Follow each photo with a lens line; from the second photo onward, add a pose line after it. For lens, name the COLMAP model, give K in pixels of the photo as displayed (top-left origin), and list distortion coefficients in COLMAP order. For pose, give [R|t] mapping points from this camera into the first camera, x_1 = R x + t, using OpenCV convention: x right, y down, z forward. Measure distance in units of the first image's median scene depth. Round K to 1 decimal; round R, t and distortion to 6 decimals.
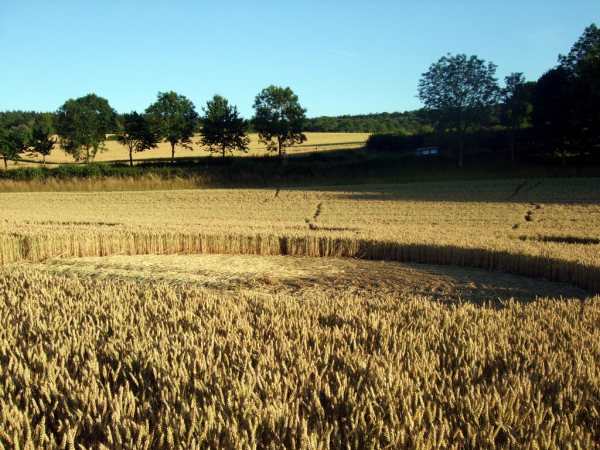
lens RADIAL K [[640.7, 0, 303.1], [0, 640.7, 225.2], [0, 0, 1]] dist [-0.095950, 0.095506]
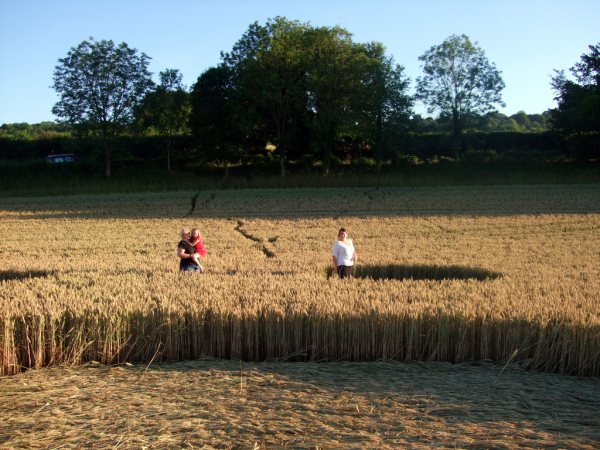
lens RADIAL K [[640.7, 0, 303.1], [0, 640.7, 225.2], [0, 0, 1]] dist [-0.095950, 0.095506]
pose [[0.823080, -0.025608, 0.567348, -0.013350], [0.042470, 0.998961, -0.016523, -0.006375], [-0.566336, 0.037695, 0.823312, 0.205665]]
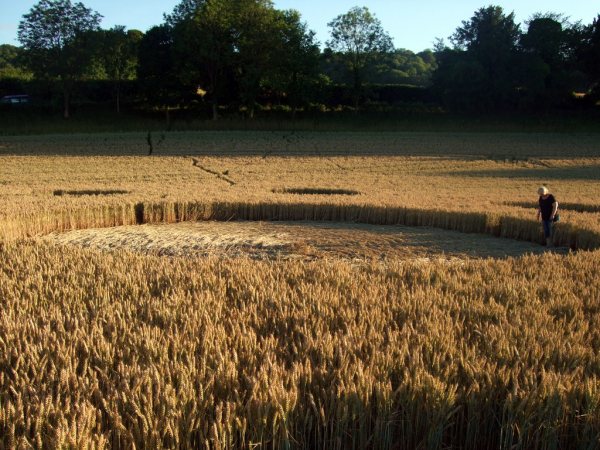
lens RADIAL K [[640.7, 0, 303.1], [0, 640.7, 225.2], [0, 0, 1]] dist [-0.095950, 0.095506]
pose [[0.735329, -0.086759, 0.672134, -0.164609], [0.030137, 0.994977, 0.095461, -0.011420], [-0.677040, -0.049939, 0.734250, 0.046847]]
